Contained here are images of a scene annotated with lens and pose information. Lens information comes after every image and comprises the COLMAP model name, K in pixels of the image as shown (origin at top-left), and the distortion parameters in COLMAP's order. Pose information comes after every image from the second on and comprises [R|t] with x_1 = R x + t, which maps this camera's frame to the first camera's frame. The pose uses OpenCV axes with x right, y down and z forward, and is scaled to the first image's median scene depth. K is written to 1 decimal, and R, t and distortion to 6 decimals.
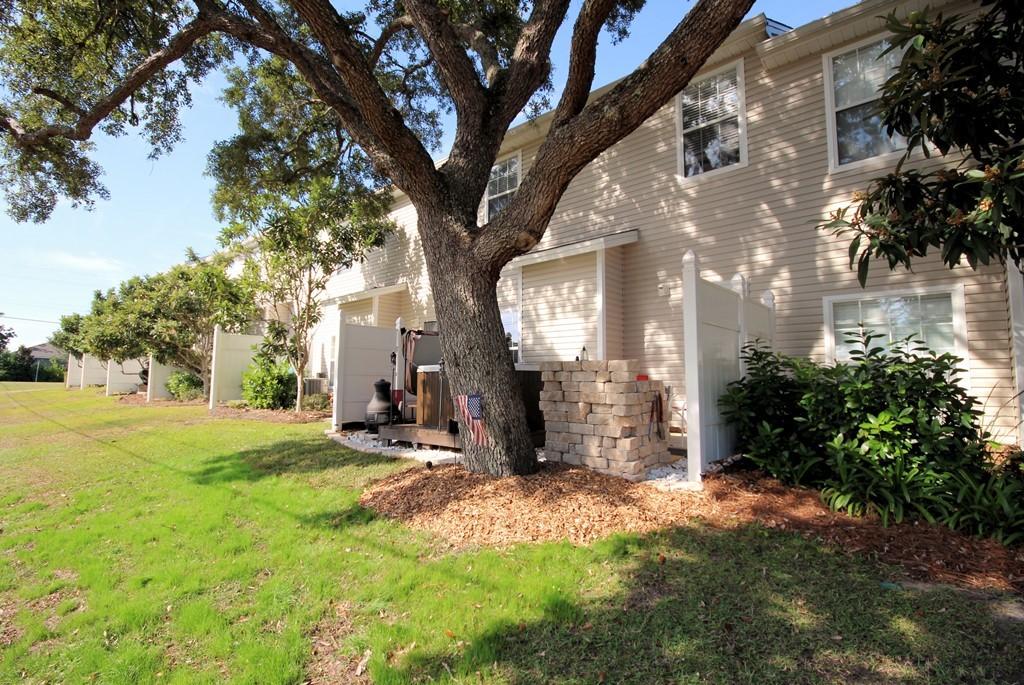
lens RADIAL K [[492.3, 0, 515.7], [0, 492.3, 347.5], [0, 0, 1]] dist [0.000071, -0.000244]
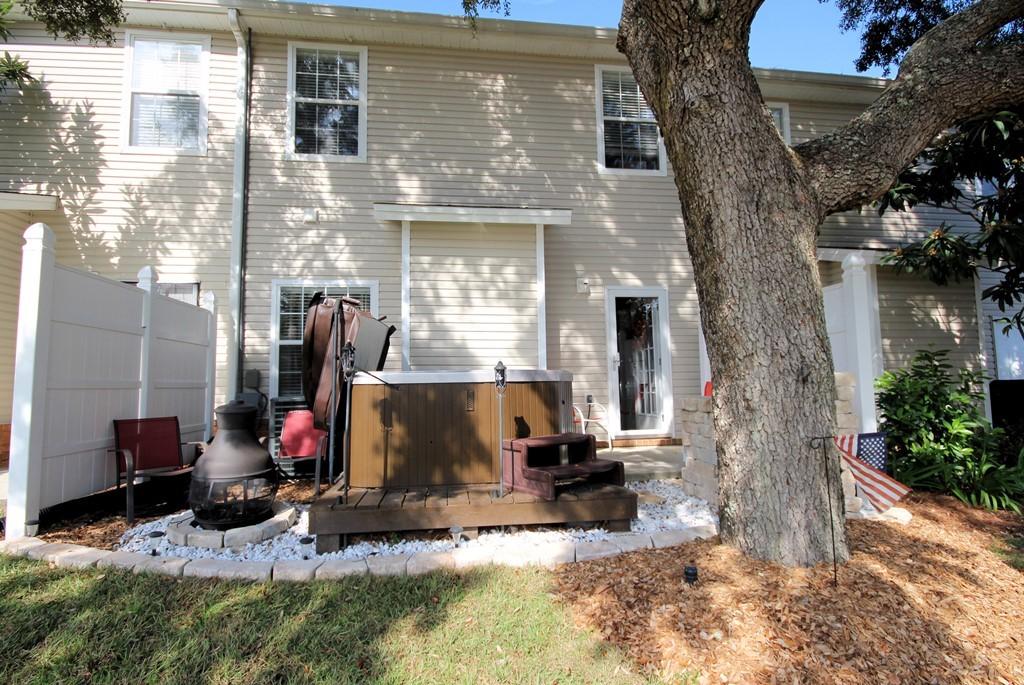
lens RADIAL K [[495.2, 0, 507.2], [0, 495.2, 344.3], [0, 0, 1]] dist [-0.000865, -0.000139]
pose [[0.665848, 0.047862, 0.744551, -0.438001], [-0.044635, 0.998708, -0.024283, 0.013806], [-0.744751, -0.017064, 0.667124, 0.502419]]
